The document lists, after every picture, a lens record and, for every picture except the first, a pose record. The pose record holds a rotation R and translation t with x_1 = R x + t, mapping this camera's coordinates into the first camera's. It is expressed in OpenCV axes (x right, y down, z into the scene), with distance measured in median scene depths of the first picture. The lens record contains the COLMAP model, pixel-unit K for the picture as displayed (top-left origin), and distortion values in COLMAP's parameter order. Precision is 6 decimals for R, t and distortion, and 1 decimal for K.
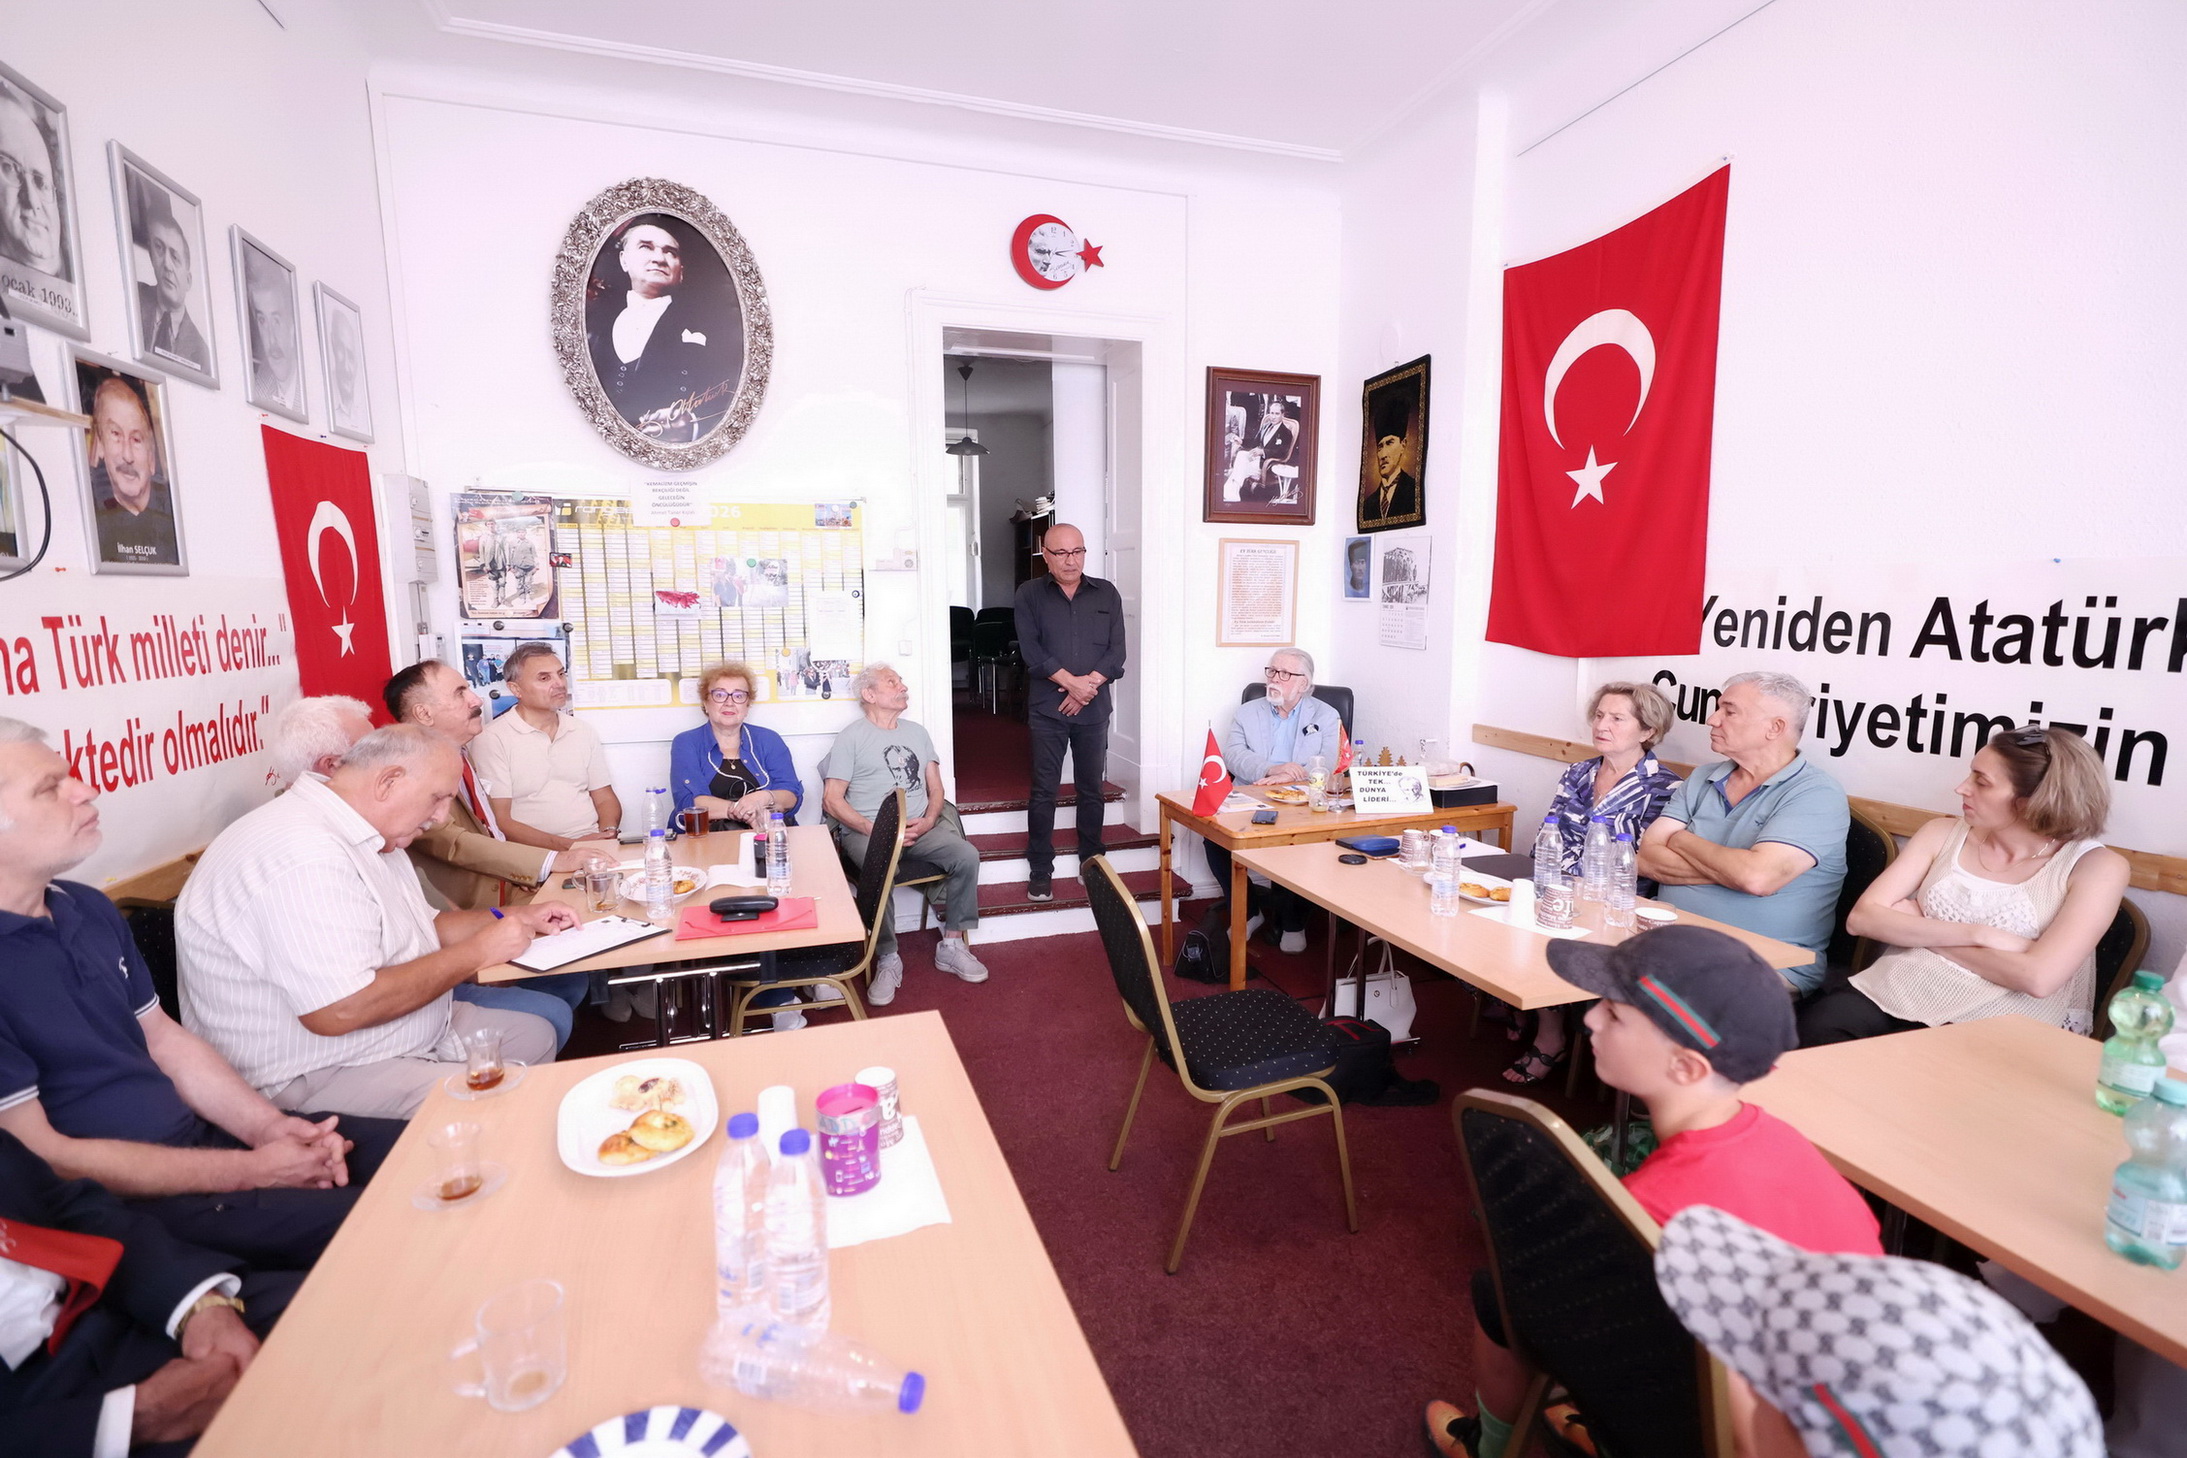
lens RADIAL K [[960.7, 0, 1086.4], [0, 960.7, 725.3], [0, 0, 1]] dist [0.001921, 0.000222]
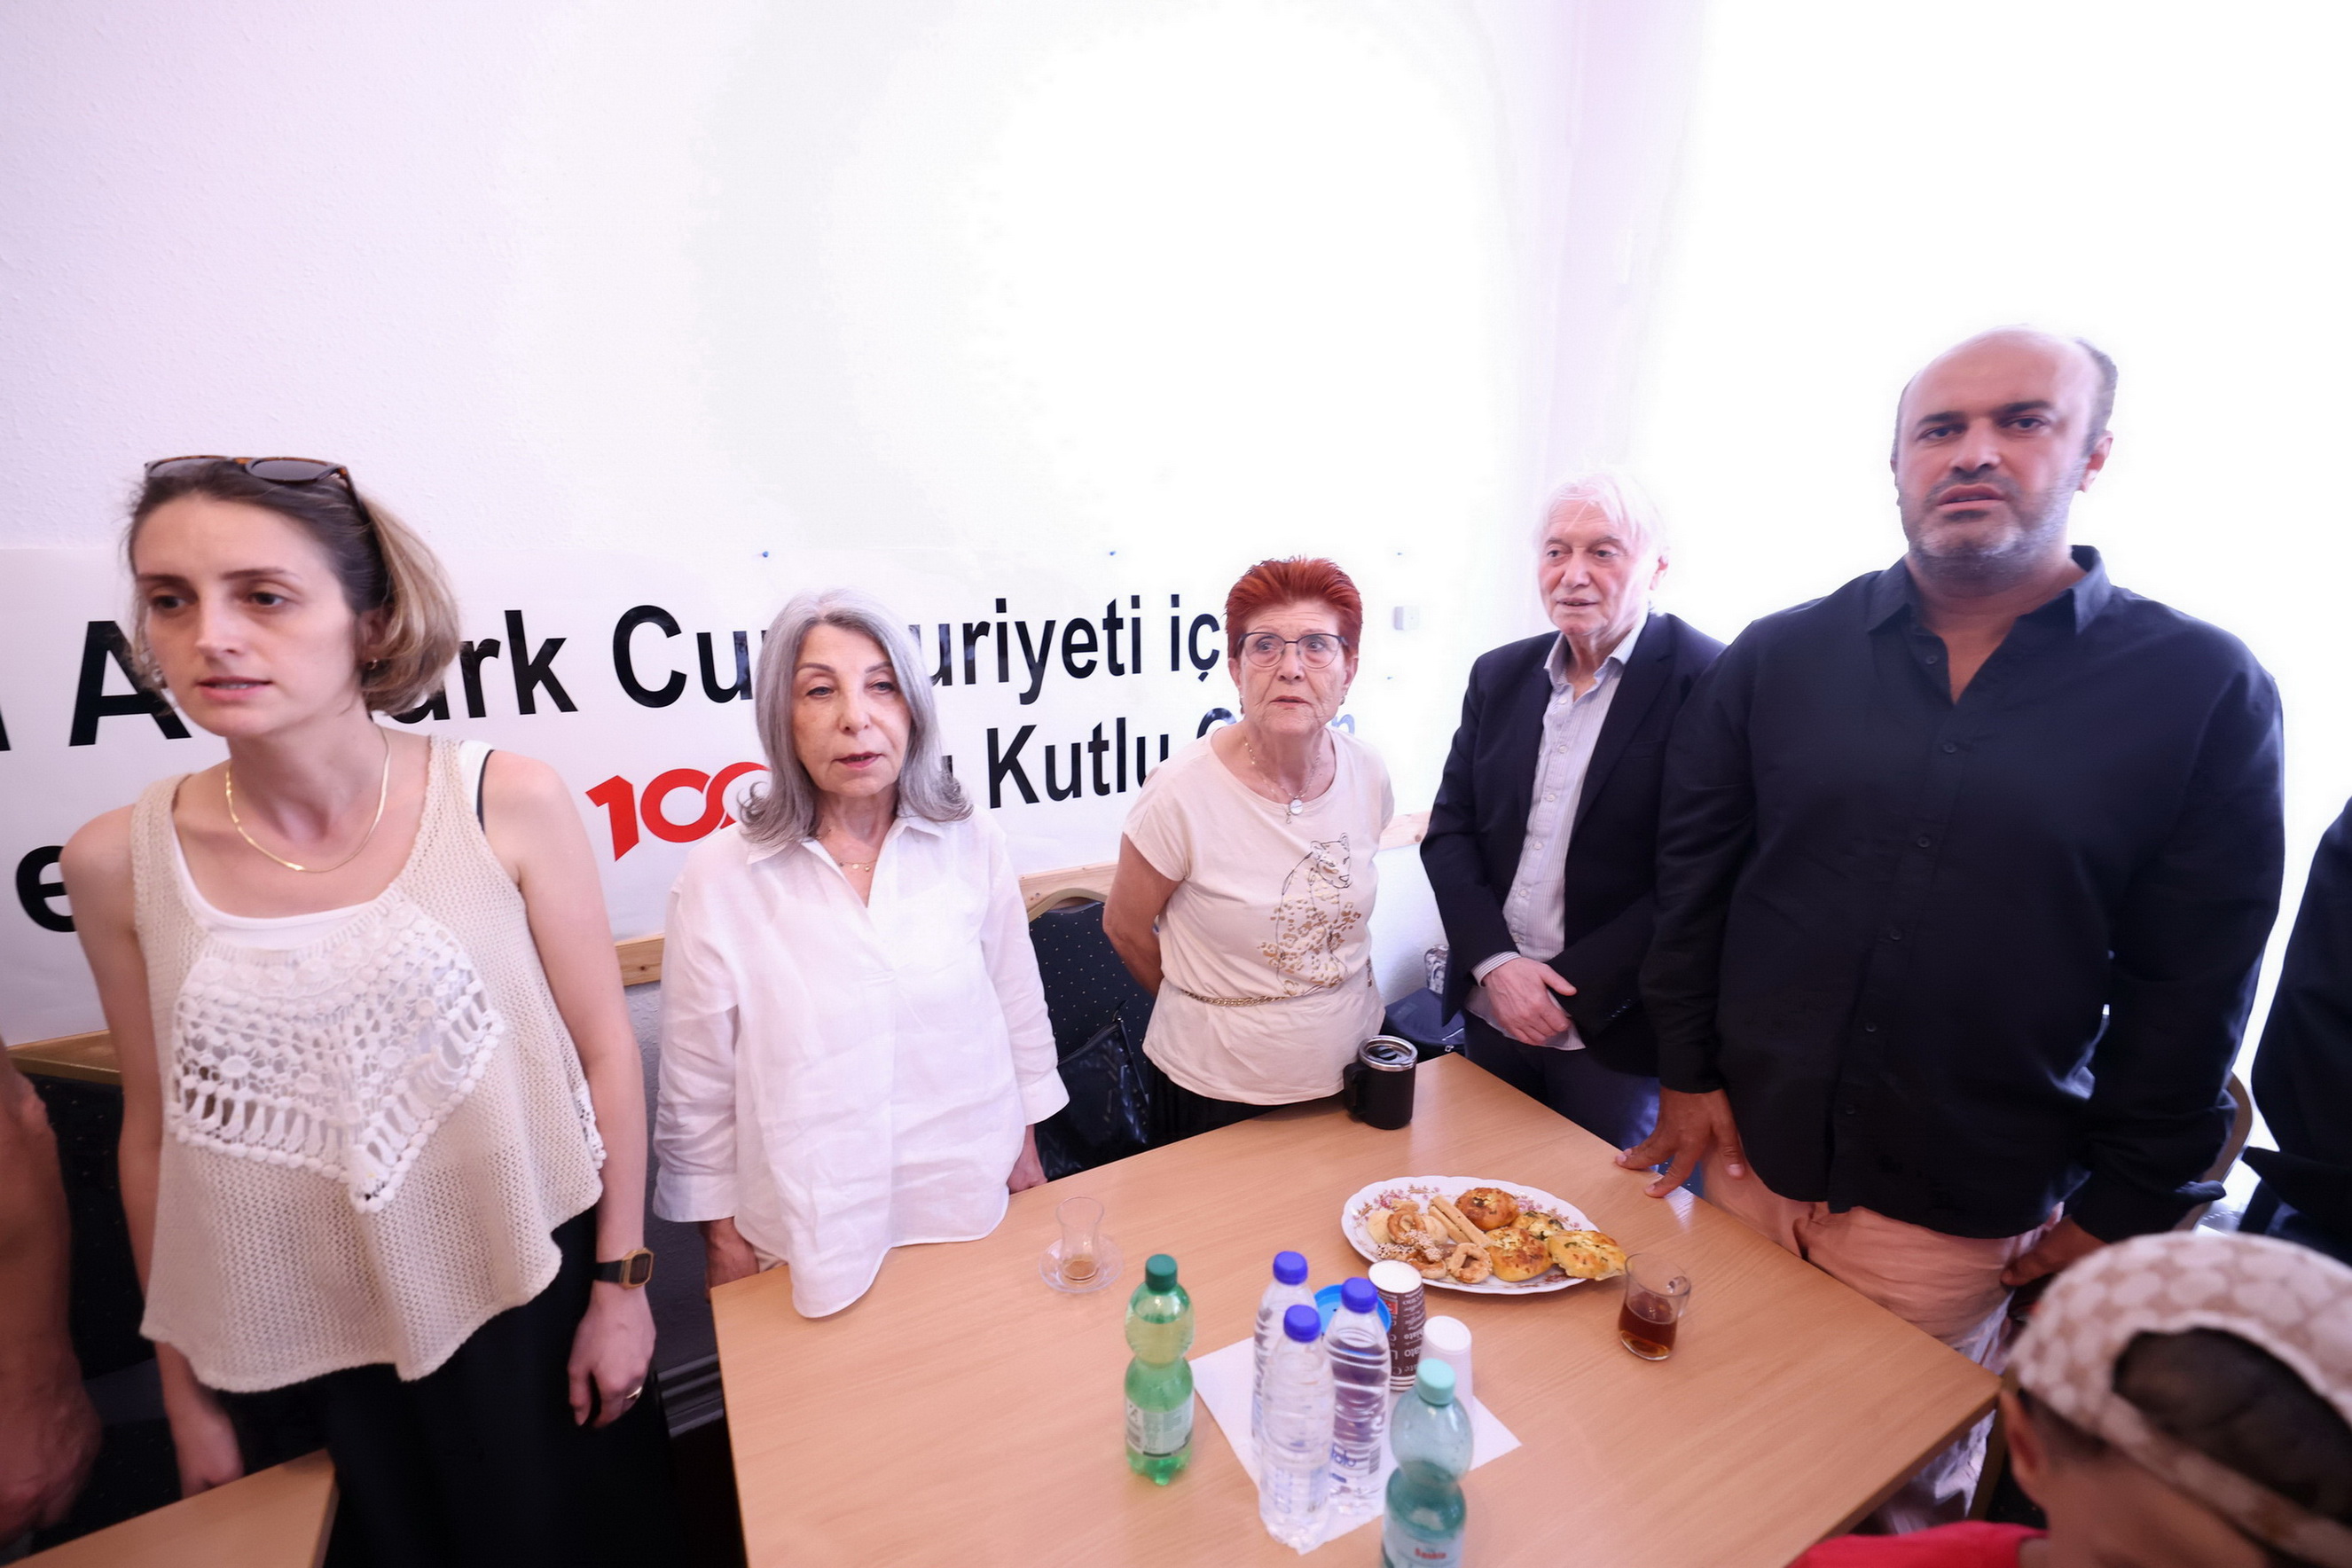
lens RADIAL K [[1001.5, 0, 1156.8], [0, 1001.5, 786.0], [0, 0, 1]] dist [-0.000944, 0.000300]
pose [[-0.210458, -0.214536, 0.953773, 0.162242], [0.140673, 0.958824, 0.246712, -0.065417], [-0.967429, 0.186092, -0.171613, 0.365661]]
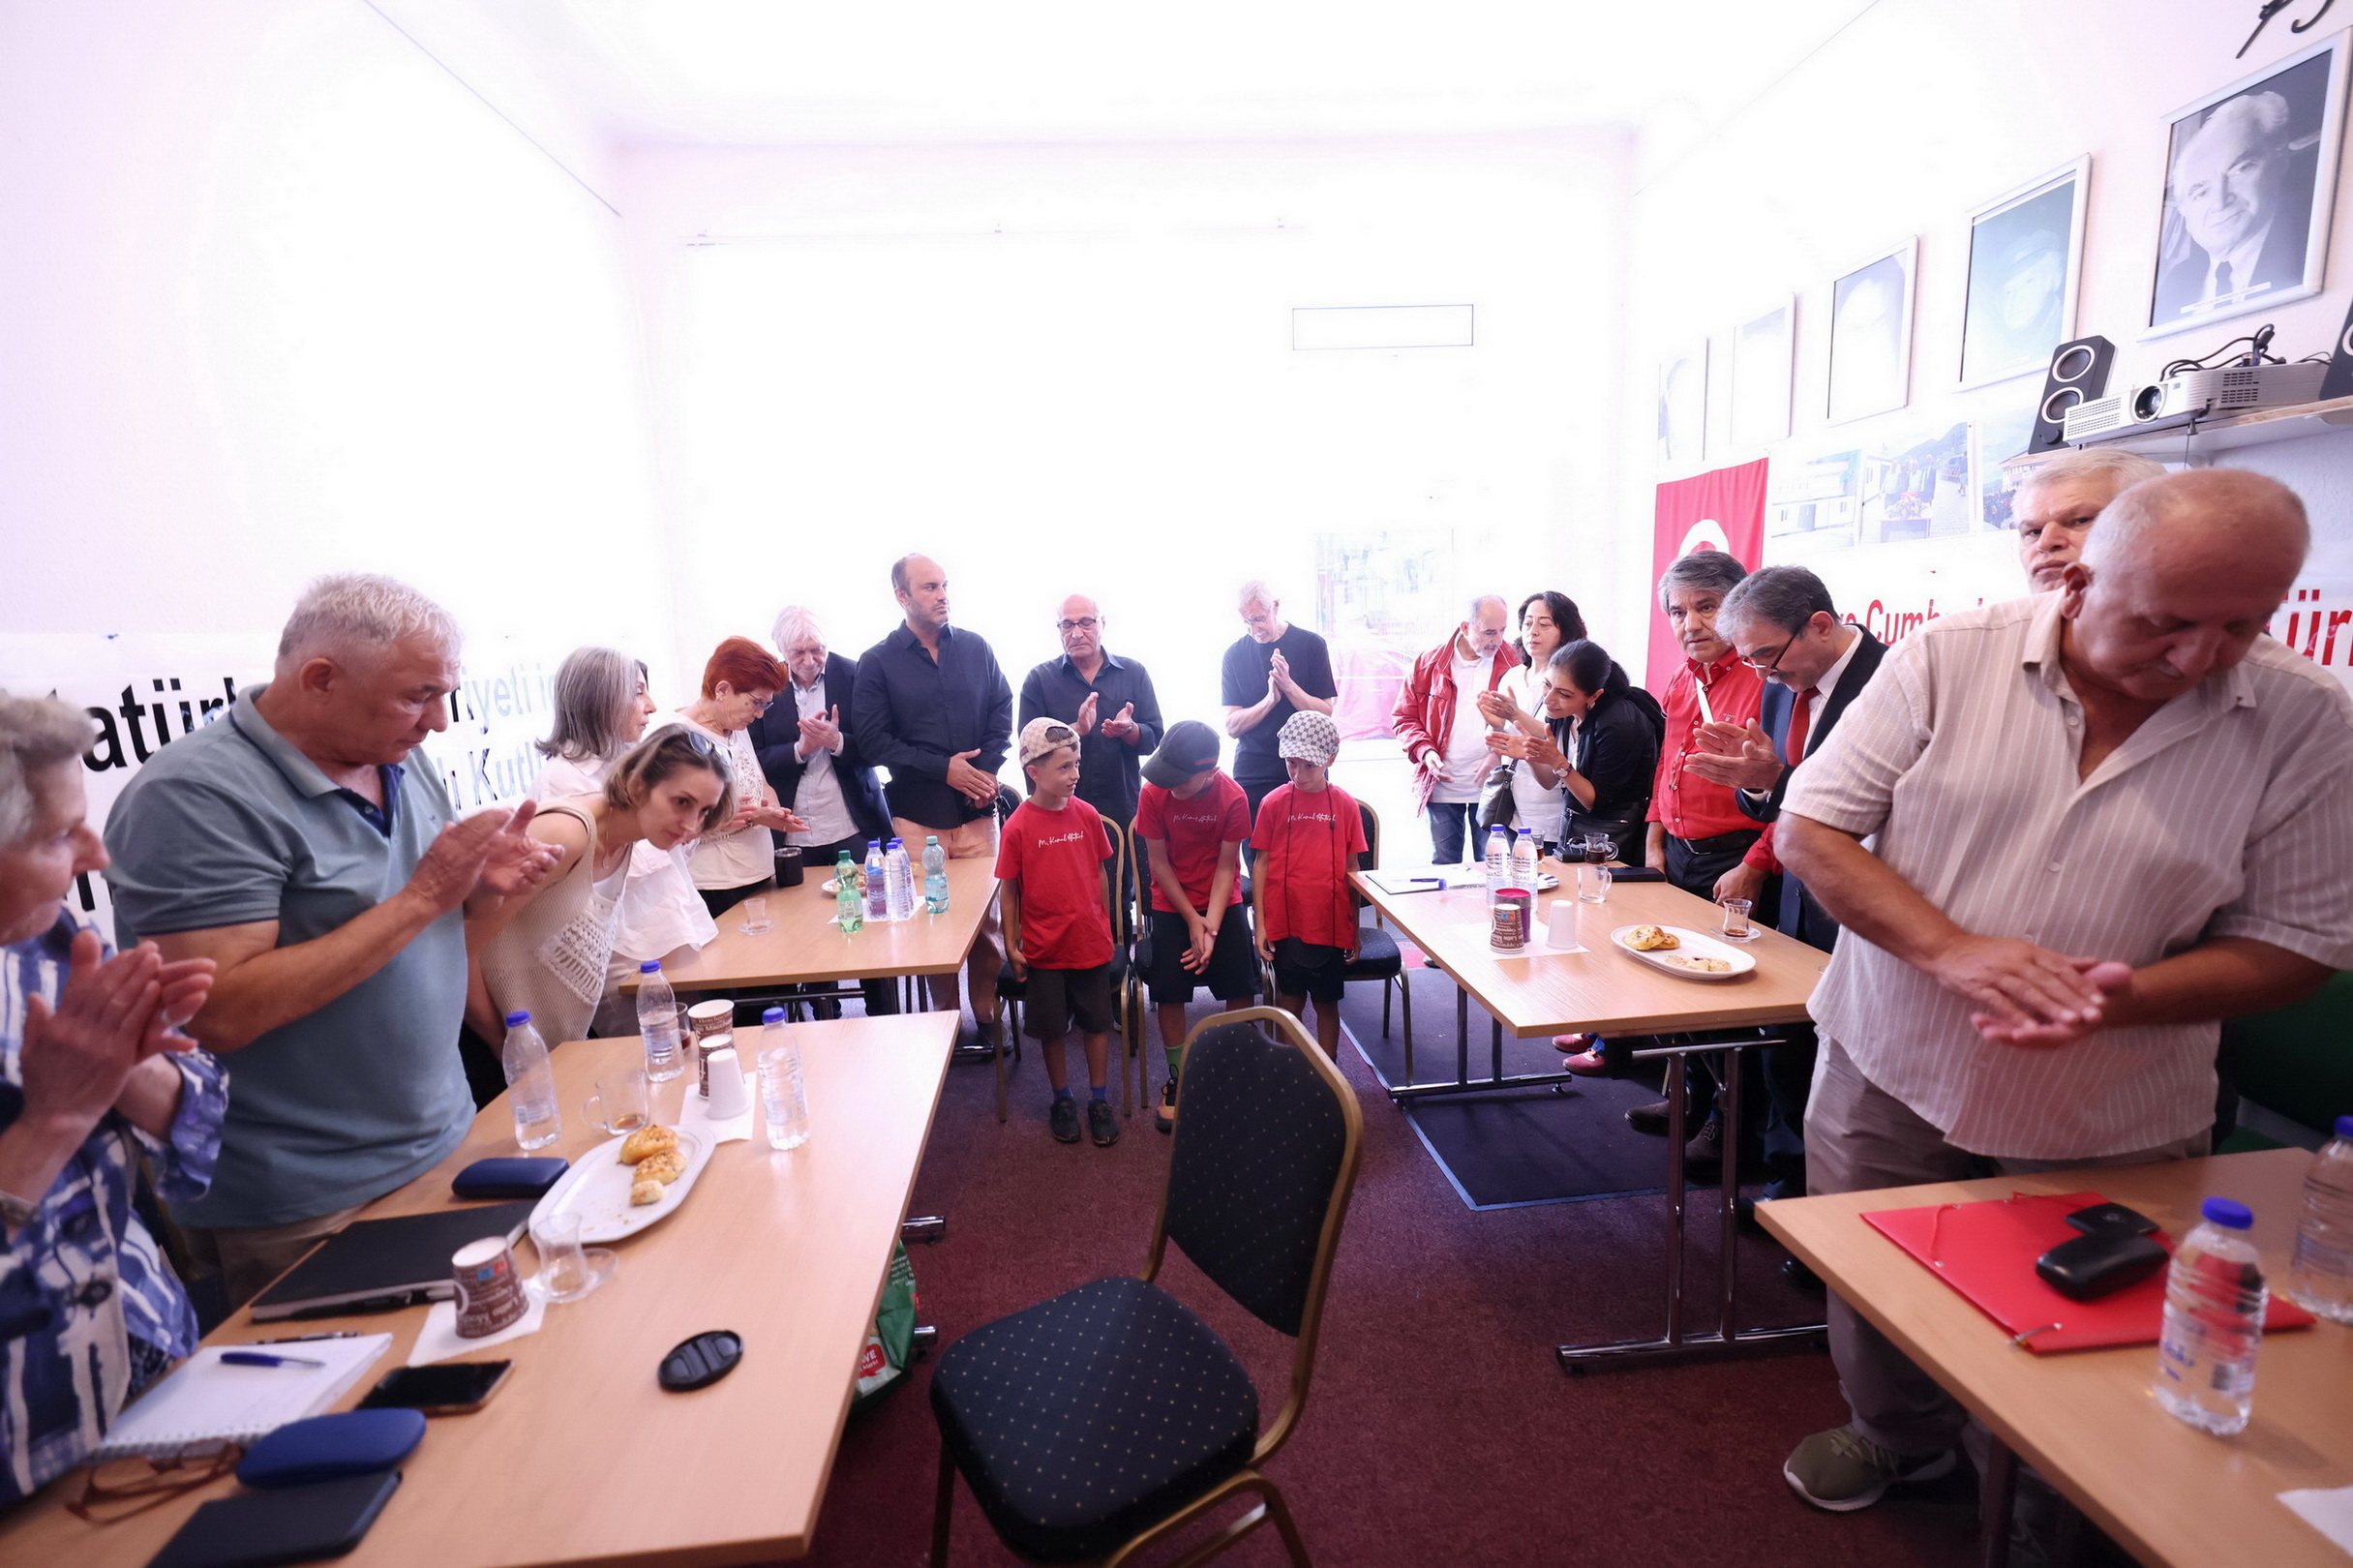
lens RADIAL K [[1002.0, 0, 1157.2], [0, 1002.0, 786.0], [0, 0, 1]] dist [-0.000944, 0.000300]
pose [[-0.967538, 0.006134, 0.252652, -0.026414], [0.079909, 0.955842, 0.282808, -0.127657], [-0.239760, 0.293816, -0.925304, 0.934734]]
